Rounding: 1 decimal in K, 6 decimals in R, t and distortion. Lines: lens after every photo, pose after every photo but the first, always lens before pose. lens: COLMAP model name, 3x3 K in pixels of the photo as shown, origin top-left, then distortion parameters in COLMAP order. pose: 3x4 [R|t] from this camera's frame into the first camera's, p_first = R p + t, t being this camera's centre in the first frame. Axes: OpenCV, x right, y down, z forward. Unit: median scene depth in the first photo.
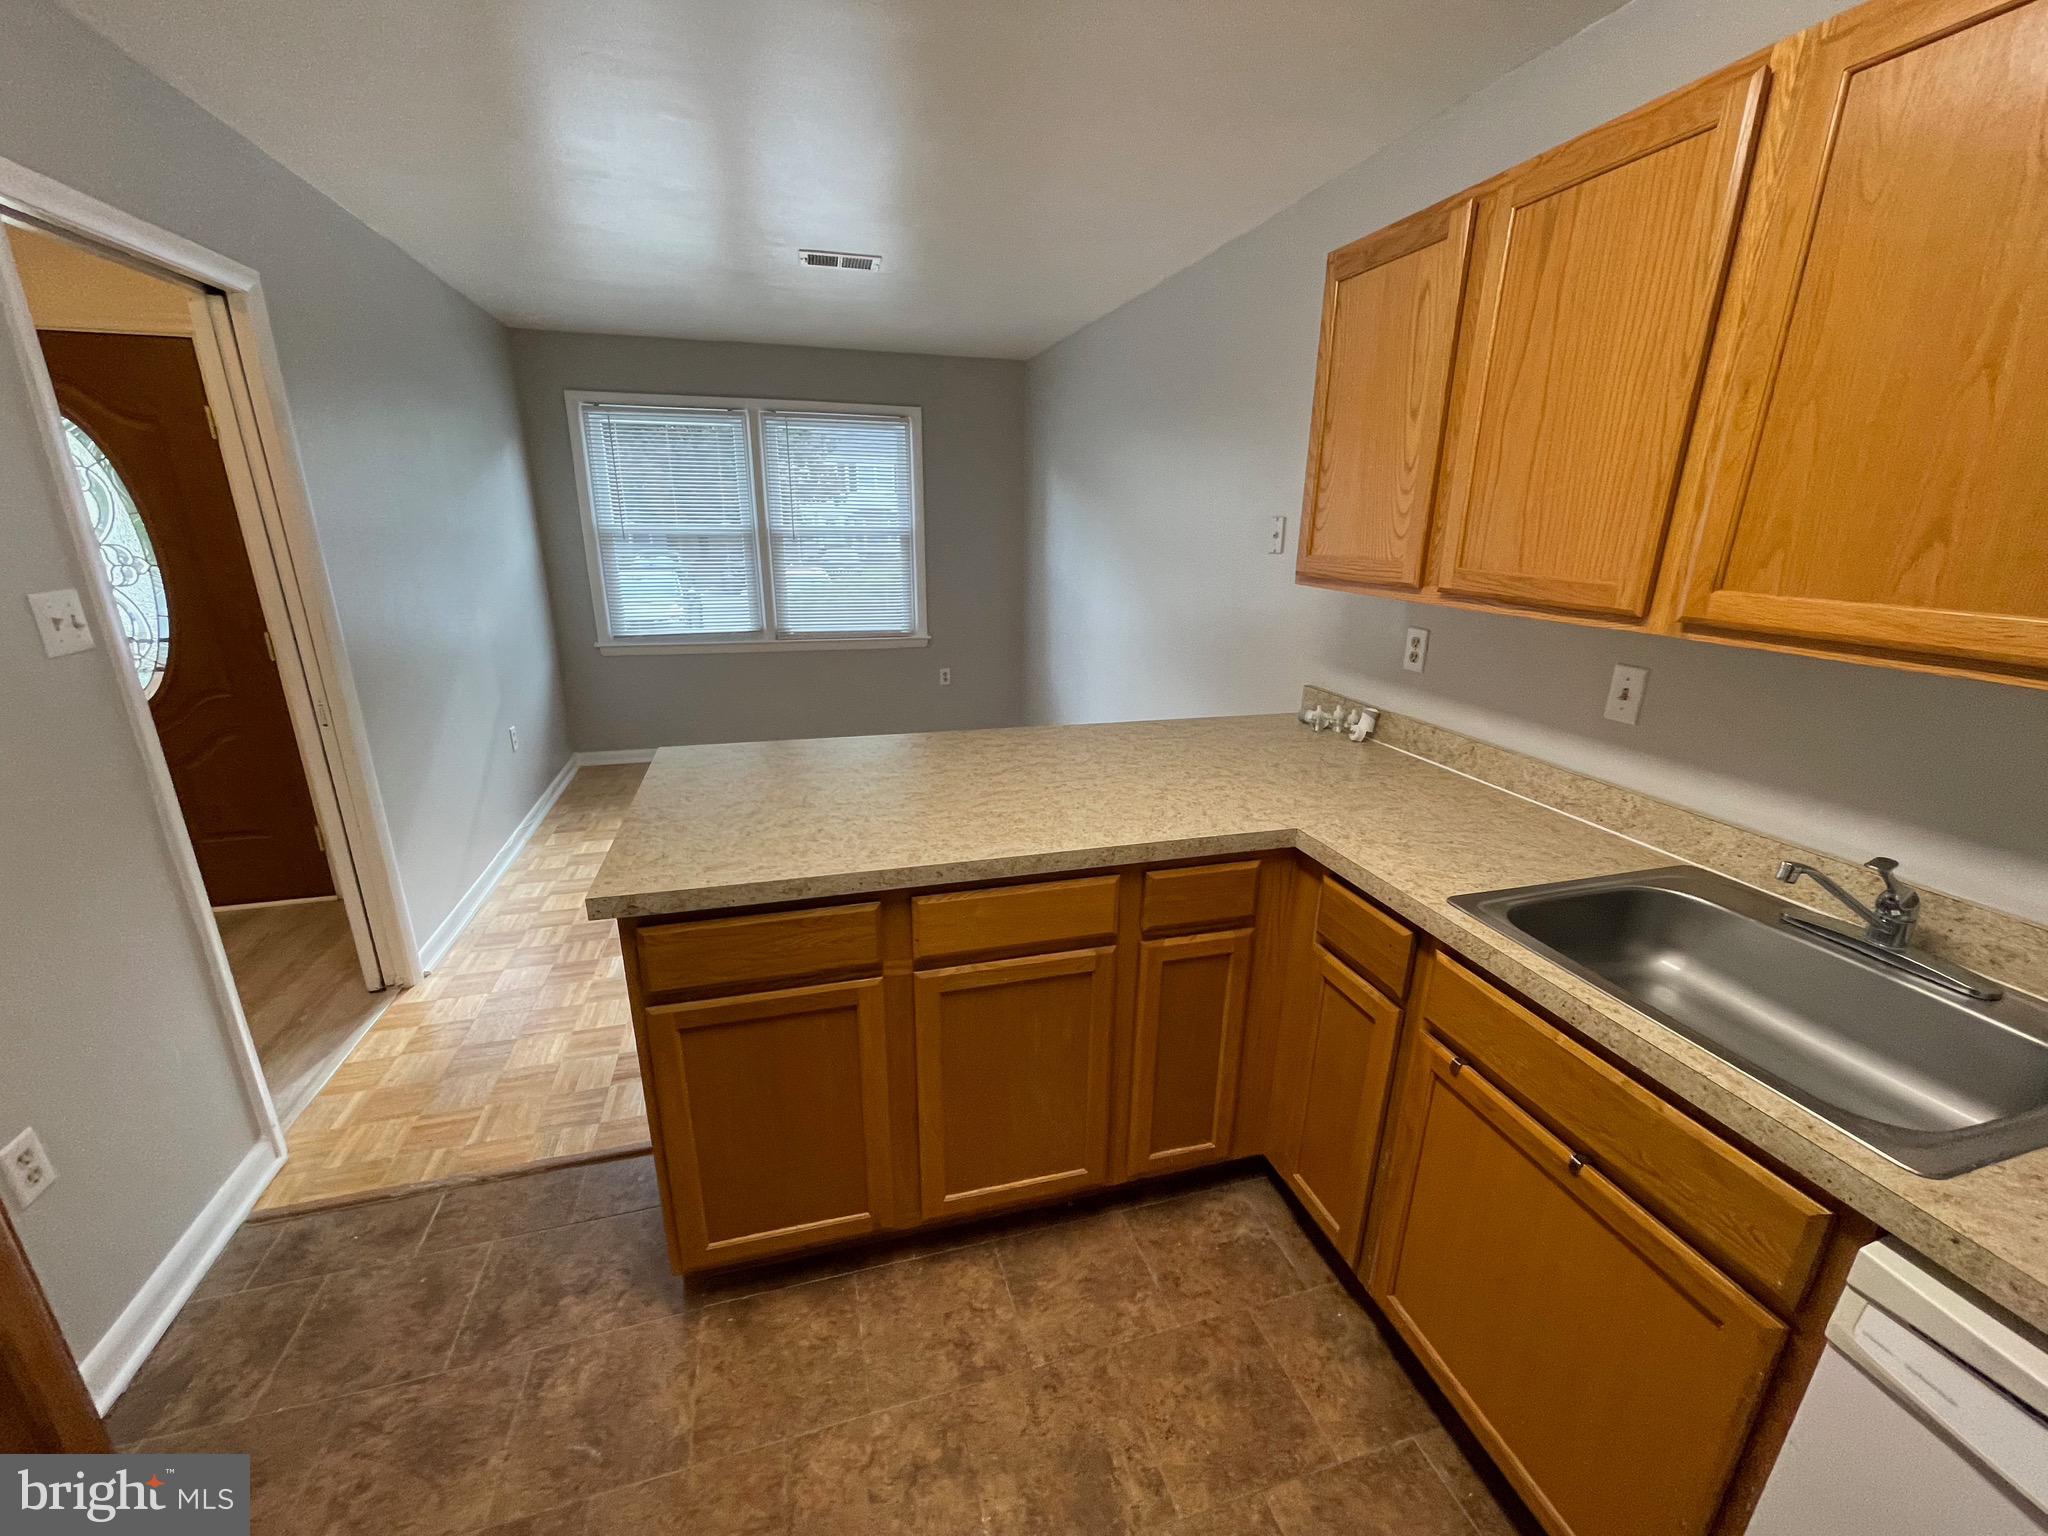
lens RADIAL K [[833.5, 0, 1030.5], [0, 833.5, 778.2], [0, 0, 1]] dist [-0.001271, -0.000044]
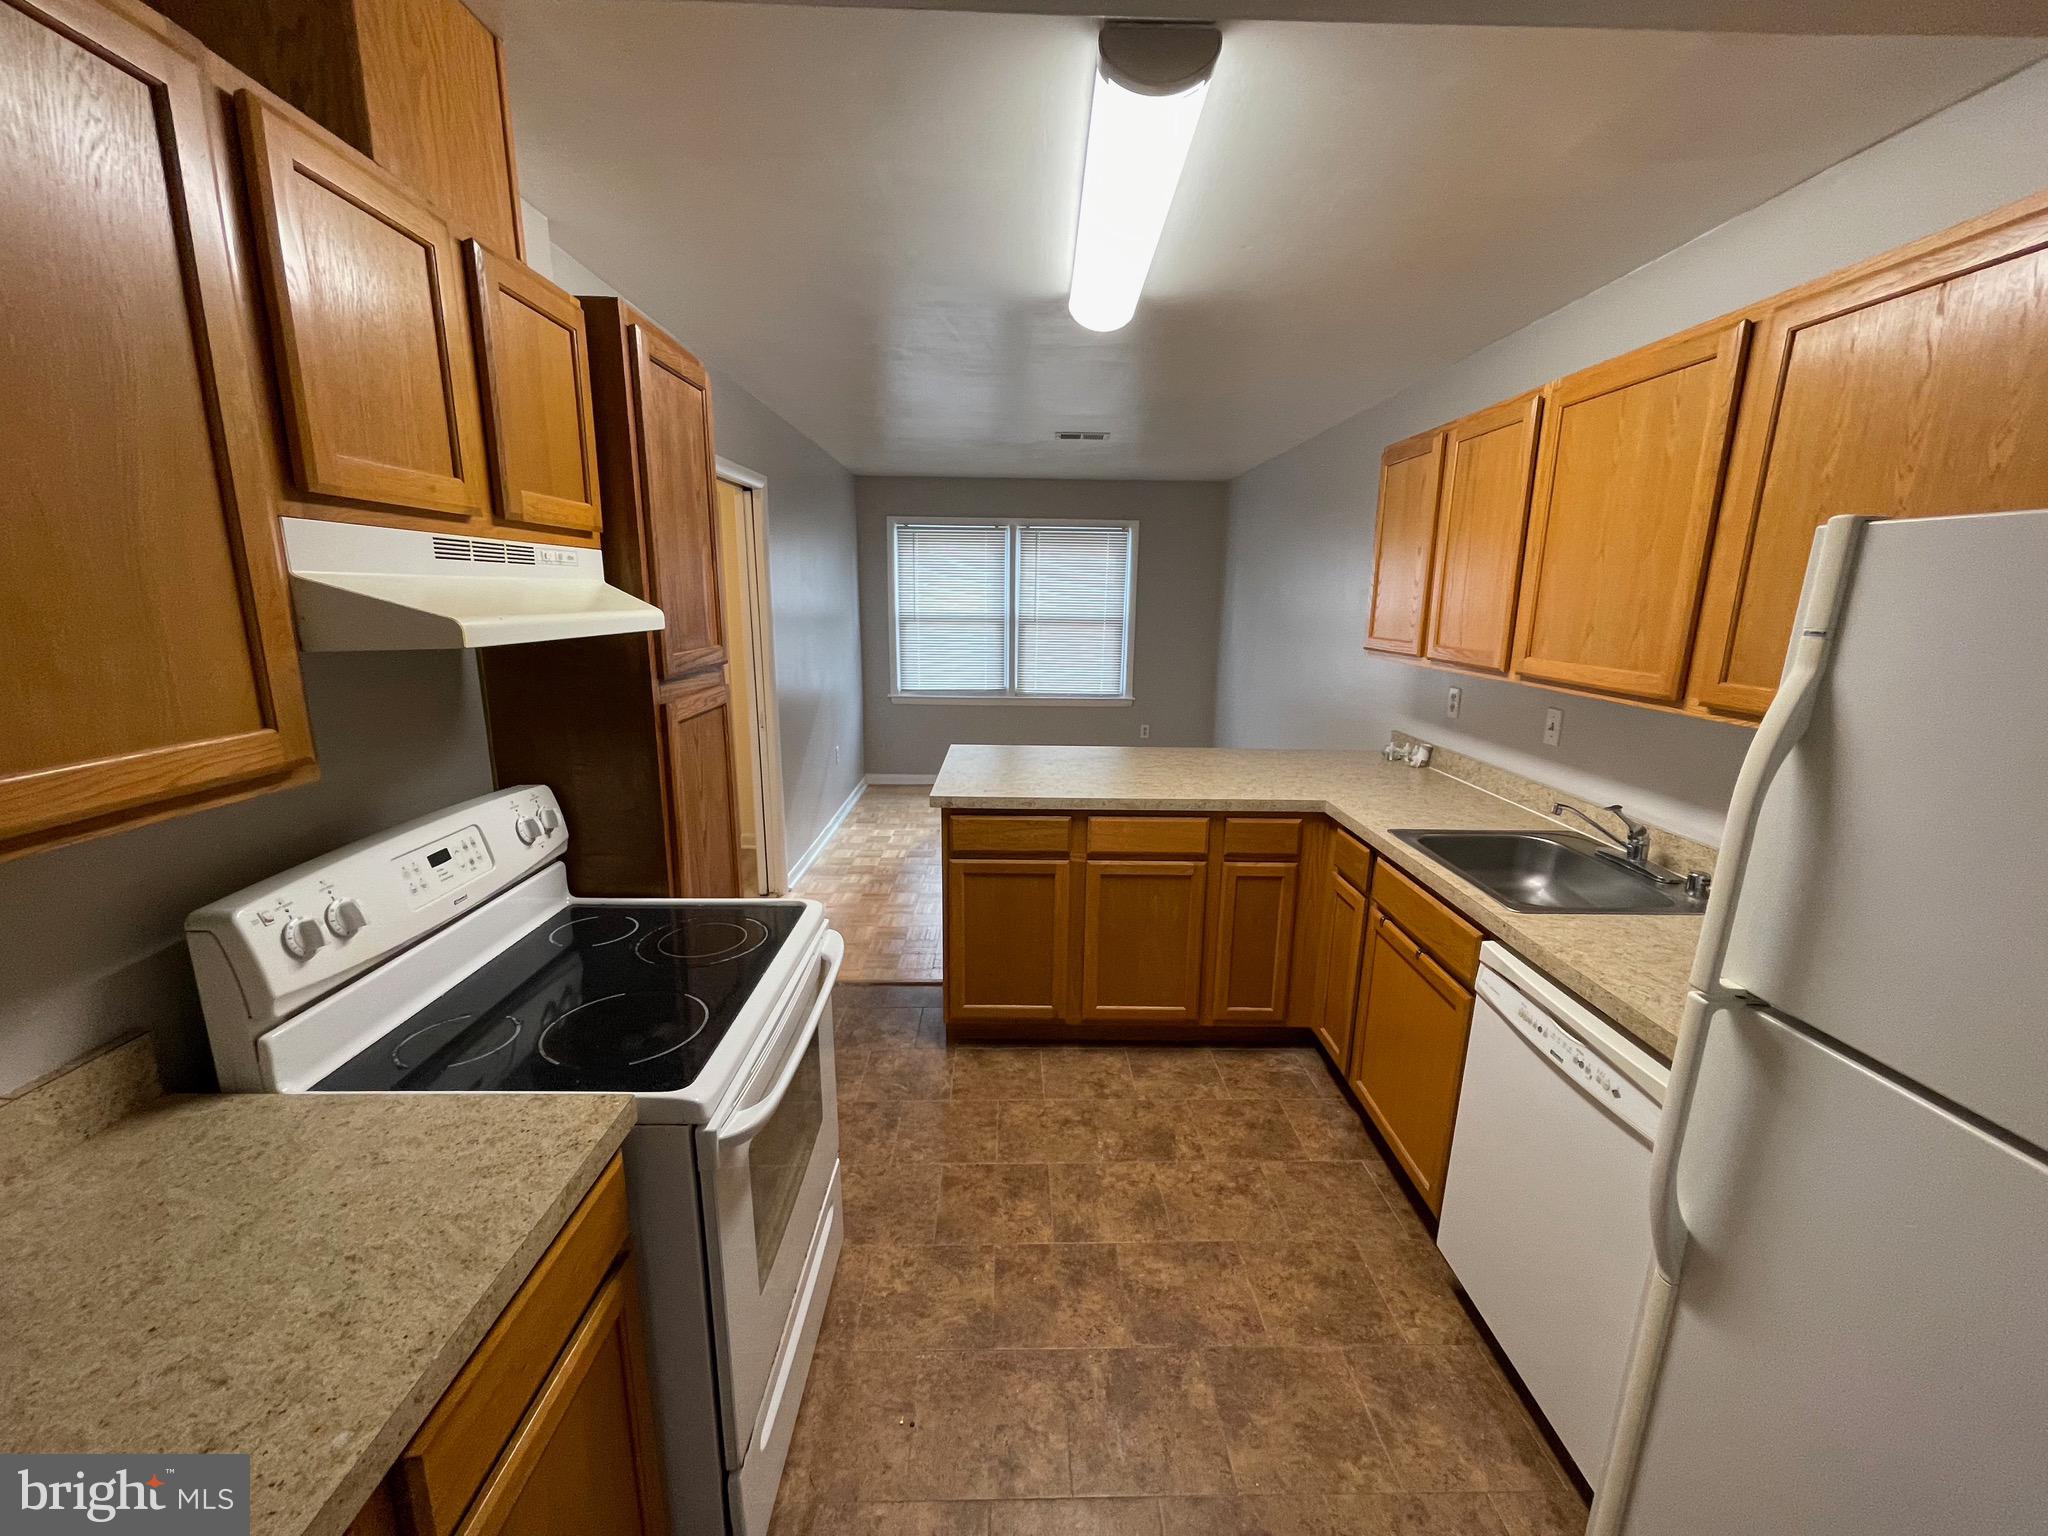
lens RADIAL K [[833.5, 0, 1030.5], [0, 833.5, 778.2], [0, 0, 1]] dist [-0.001271, -0.000044]
pose [[0.964829, 0.056959, -0.256633, 0.184126], [-0.079846, 0.993620, -0.079655, 0.198480], [0.250458, 0.097344, 0.963221, -0.738599]]
